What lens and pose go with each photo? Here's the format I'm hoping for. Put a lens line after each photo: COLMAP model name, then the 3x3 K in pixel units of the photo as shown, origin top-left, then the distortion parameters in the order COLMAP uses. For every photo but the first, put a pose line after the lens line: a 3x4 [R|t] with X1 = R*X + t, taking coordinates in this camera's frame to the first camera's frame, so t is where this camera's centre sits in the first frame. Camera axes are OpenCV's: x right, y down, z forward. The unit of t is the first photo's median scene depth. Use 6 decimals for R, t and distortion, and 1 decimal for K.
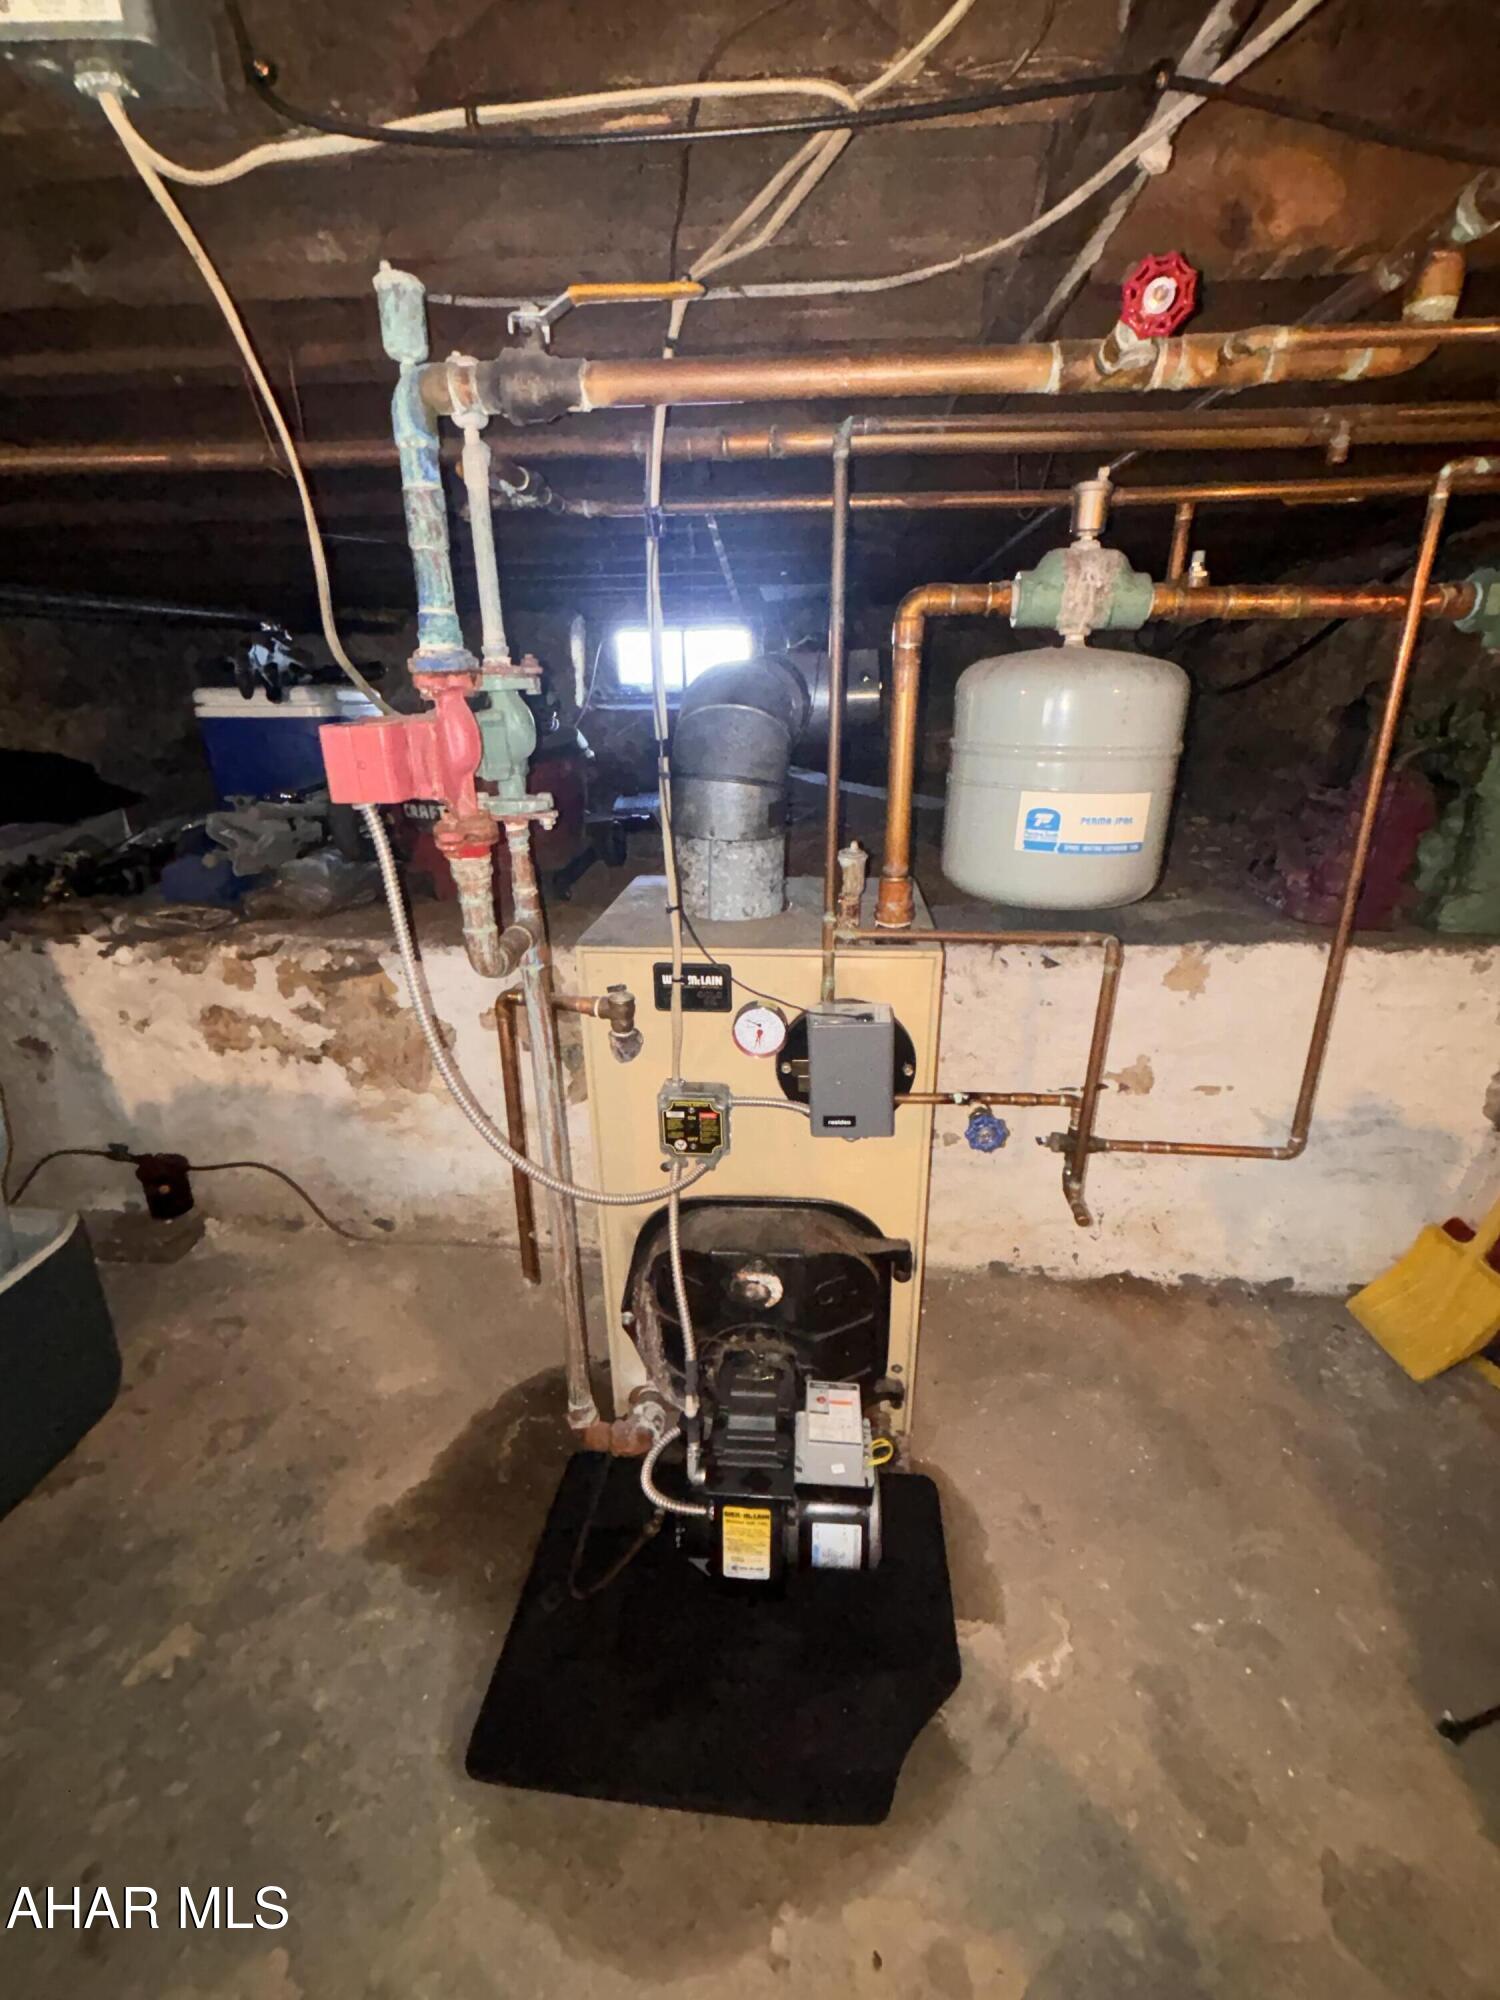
lens RADIAL K [[870.6, 0, 756.9], [0, 870.6, 1009.0], [0, 0, 1]] dist [-0.005258, 0.000560]
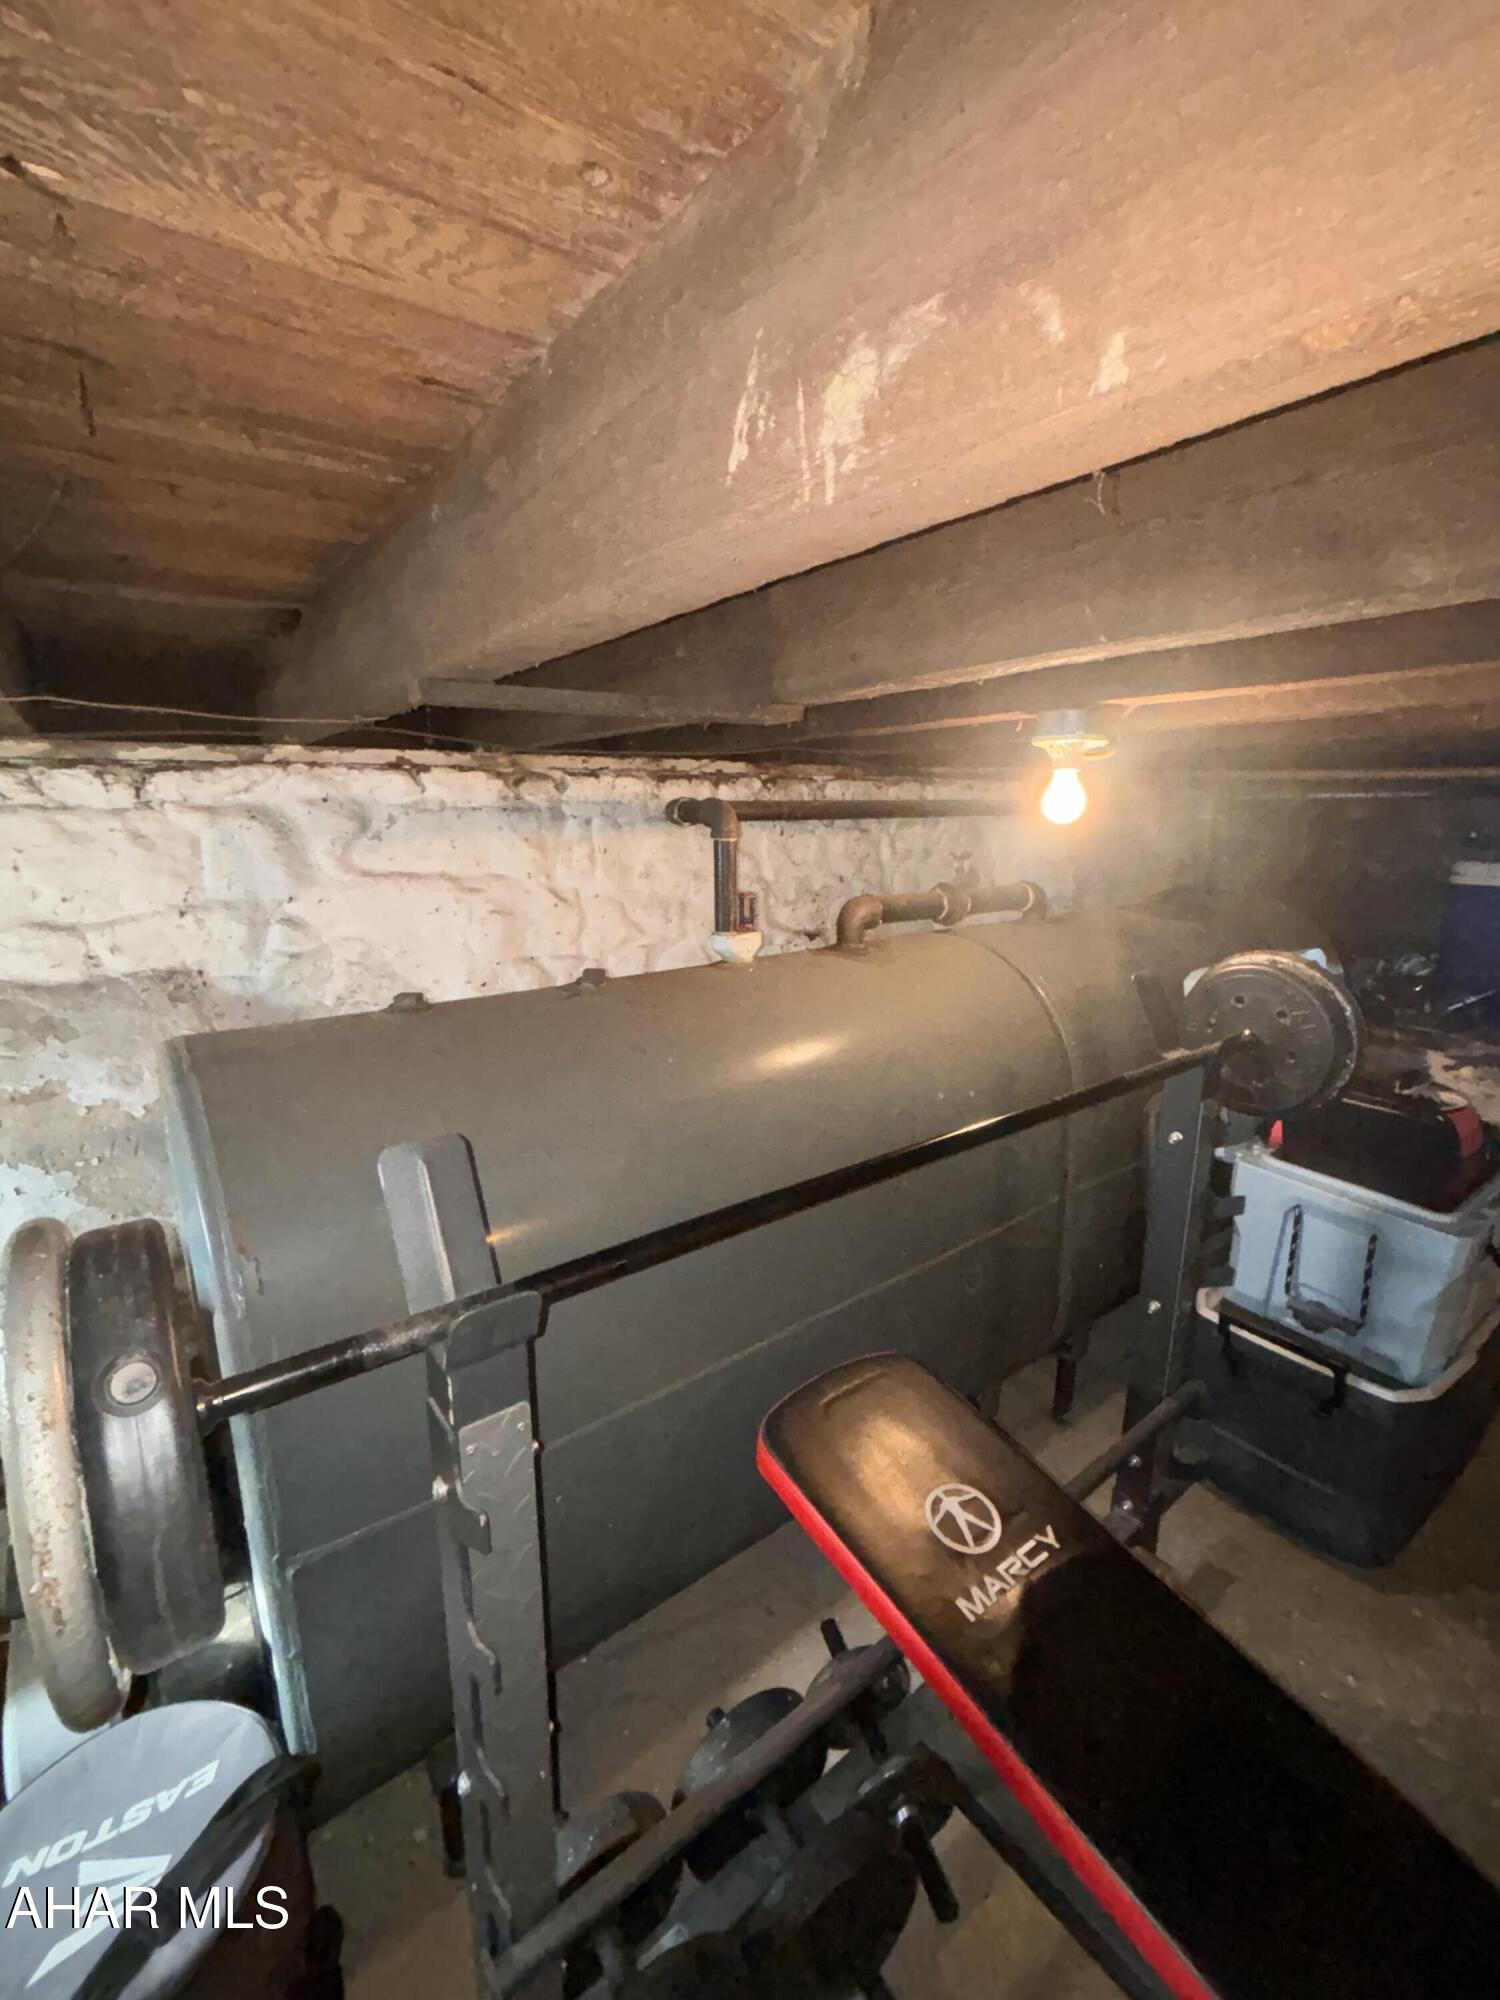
lens RADIAL K [[870.6, 0, 739.5], [0, 870.6, 987.1], [0, 0, 1]] dist [-0.005258, 0.000560]
pose [[0.666403, 0.154344, -0.729442, -0.519237], [-0.260822, 0.964783, -0.034142, 0.139869], [0.698483, 0.213007, 0.683190, -0.655855]]
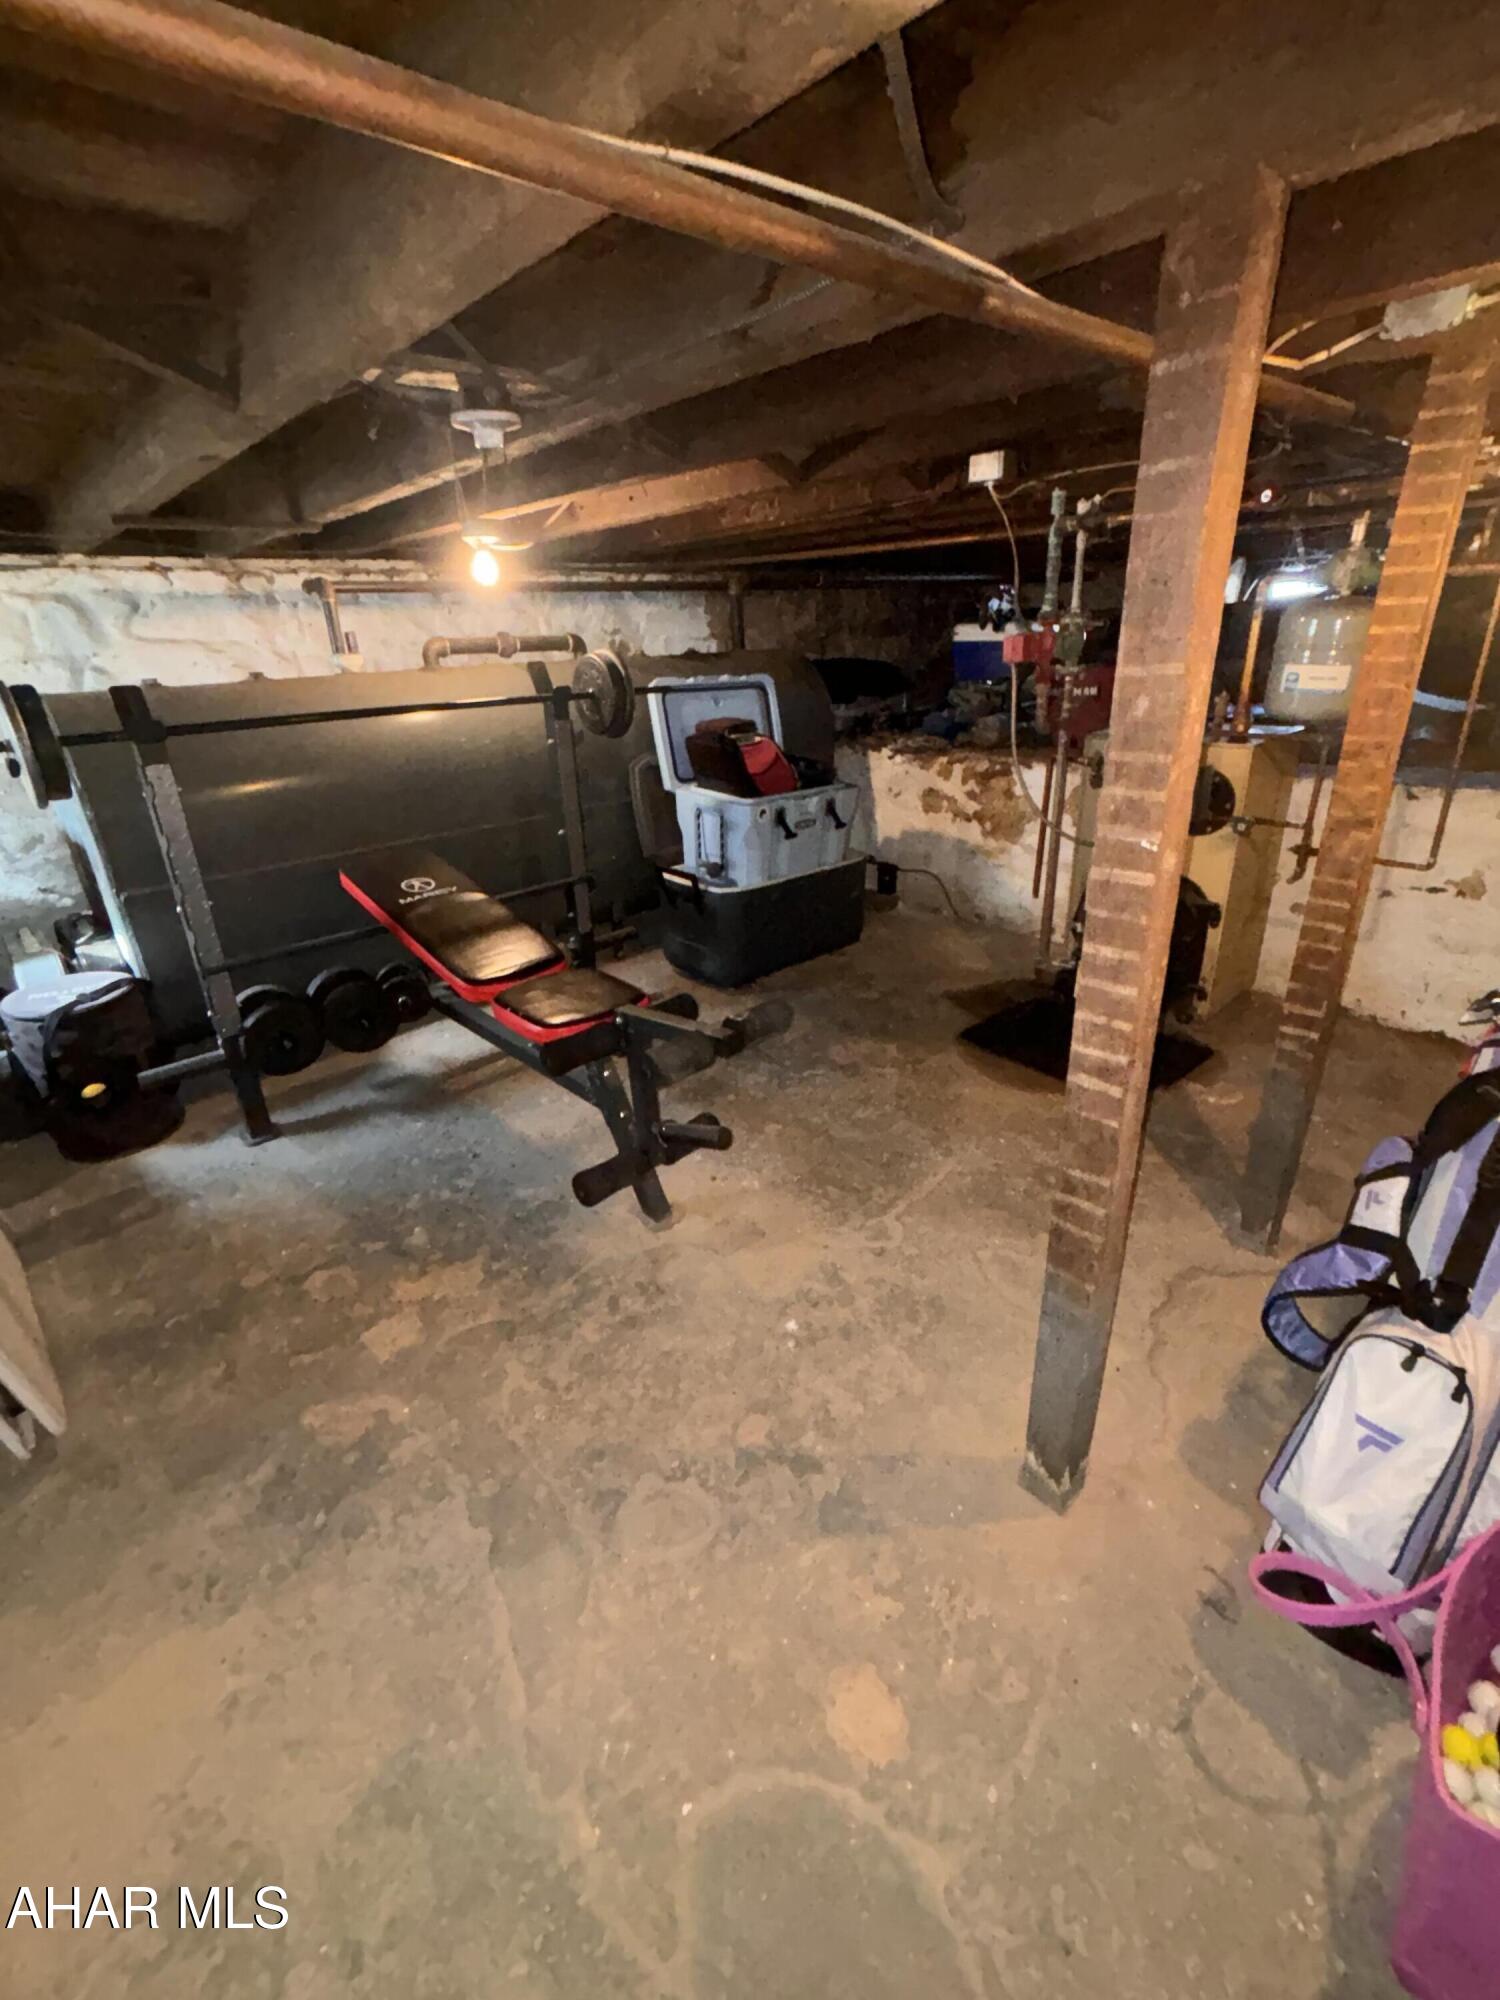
lens RADIAL K [[870.6, 0, 751.7], [0, 870.6, 1009.5], [0, 0, 1]] dist [-0.005258, 0.000560]
pose [[0.738835, 0.251894, -0.625038, 0.456097], [-0.207532, 0.967484, 0.144587, 0.287358], [0.641135, 0.022890, 0.767087, -0.794854]]
